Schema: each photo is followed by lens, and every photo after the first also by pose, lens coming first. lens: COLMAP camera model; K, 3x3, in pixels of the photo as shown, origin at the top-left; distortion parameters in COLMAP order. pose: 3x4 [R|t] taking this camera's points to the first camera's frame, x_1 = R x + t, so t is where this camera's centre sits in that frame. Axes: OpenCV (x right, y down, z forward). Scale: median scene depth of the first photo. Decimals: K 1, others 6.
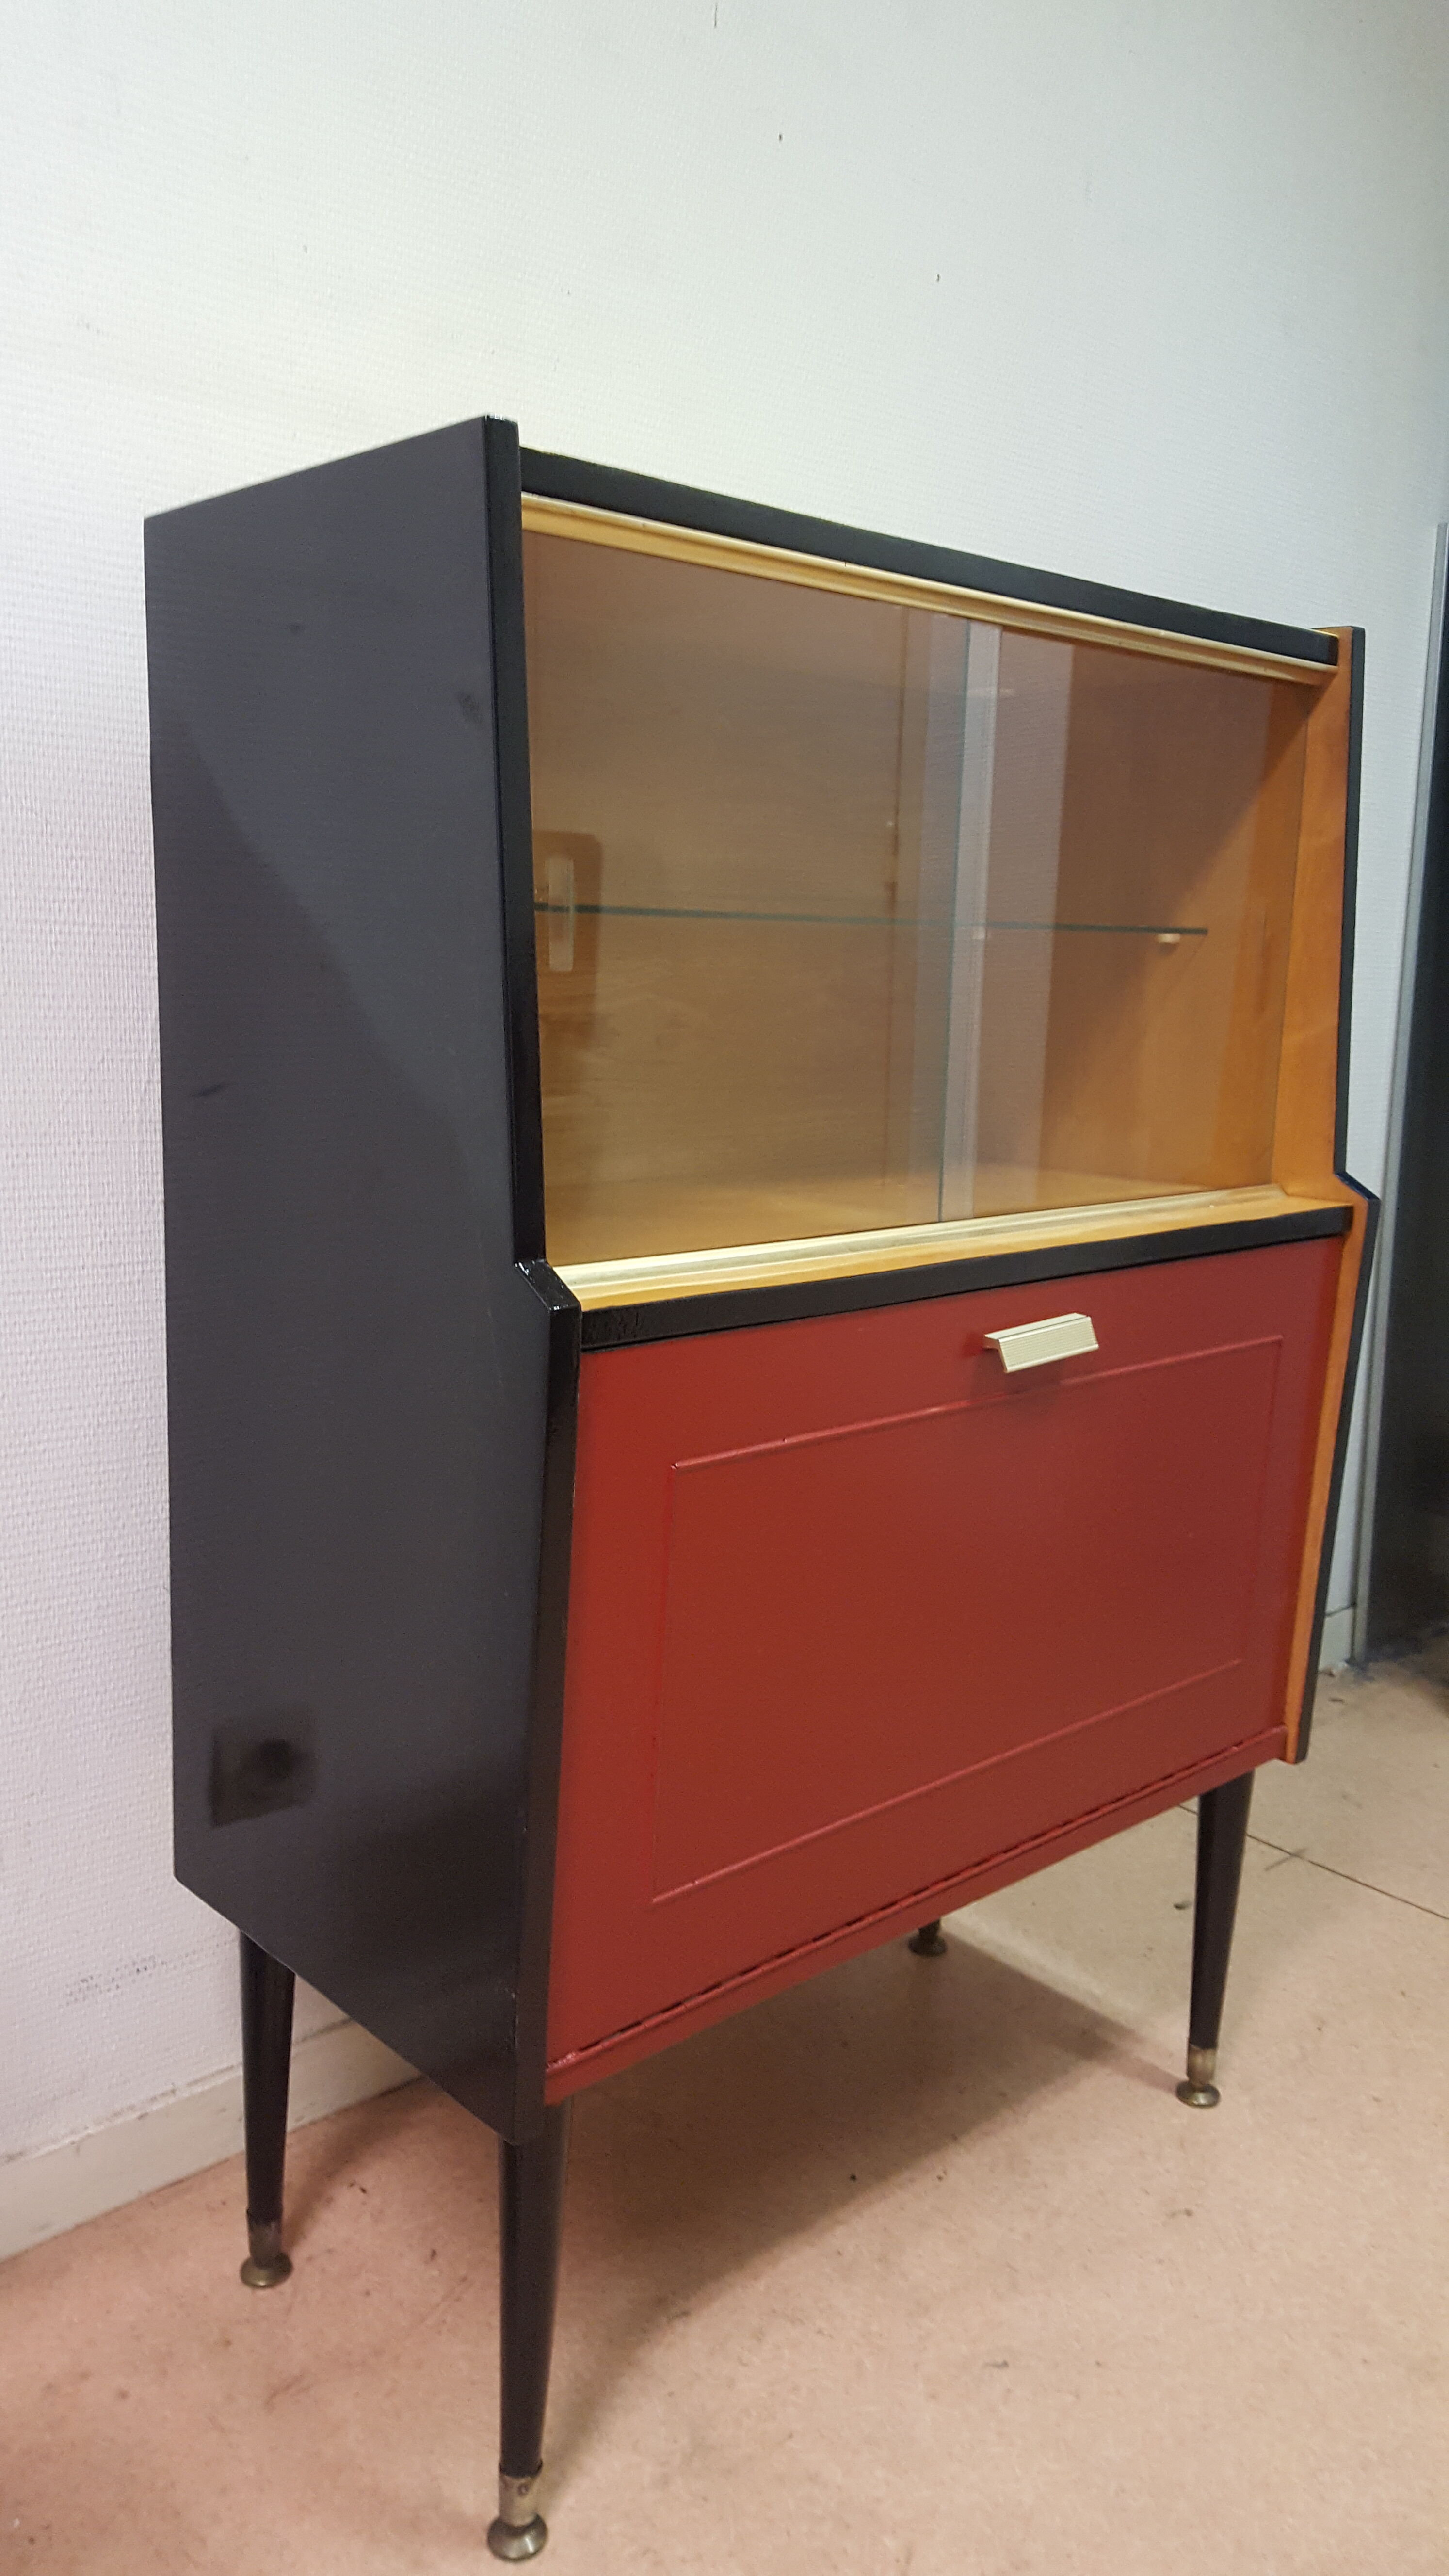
lens RADIAL K [[1923.5, 0, 724.5], [0, 1923.5, 1288.0], [0, 0, 1]] dist [0.023377, -0.053306]
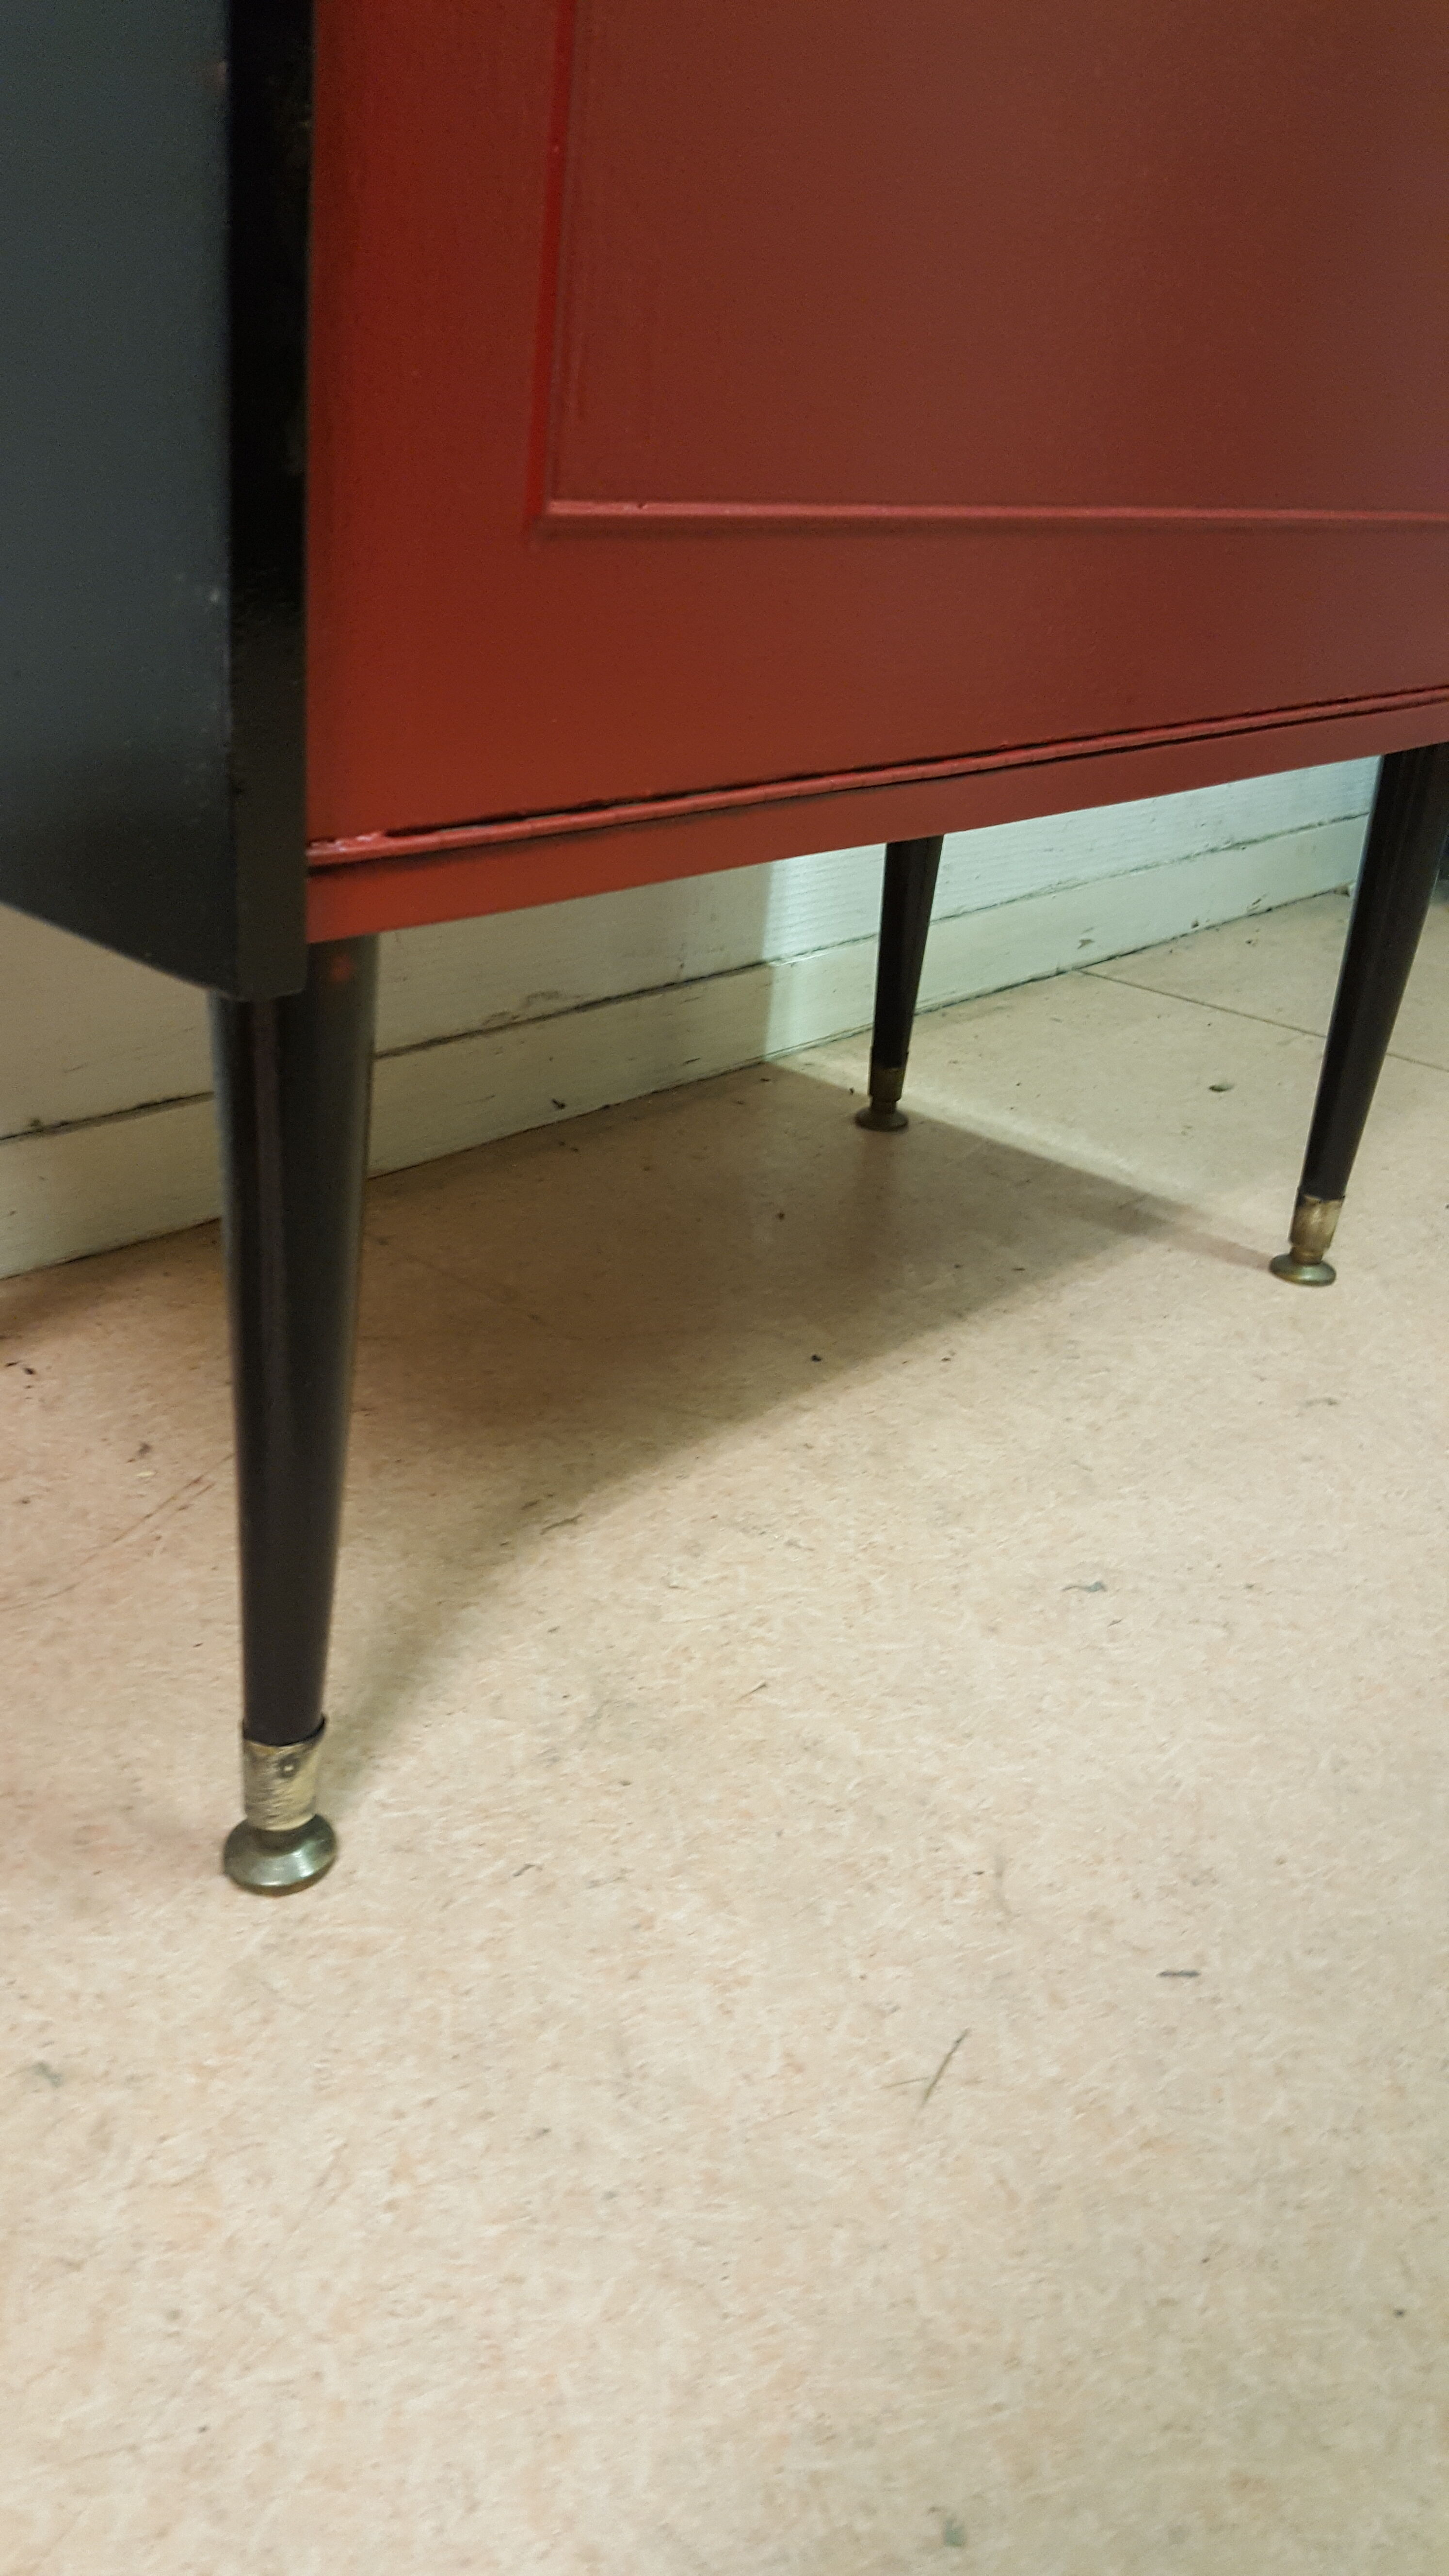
lens RADIAL K [[1834.3, 0, 683.0], [0, 1834.3, 1287.5], [0, 0, 1]] dist [0.151546, -0.243359]
pose [[0.995895, 0.003938, 0.090435, -0.038710], [-0.026894, 0.966813, 0.254065, 0.321229], [-0.086433, -0.255454, 0.962950, 0.470954]]
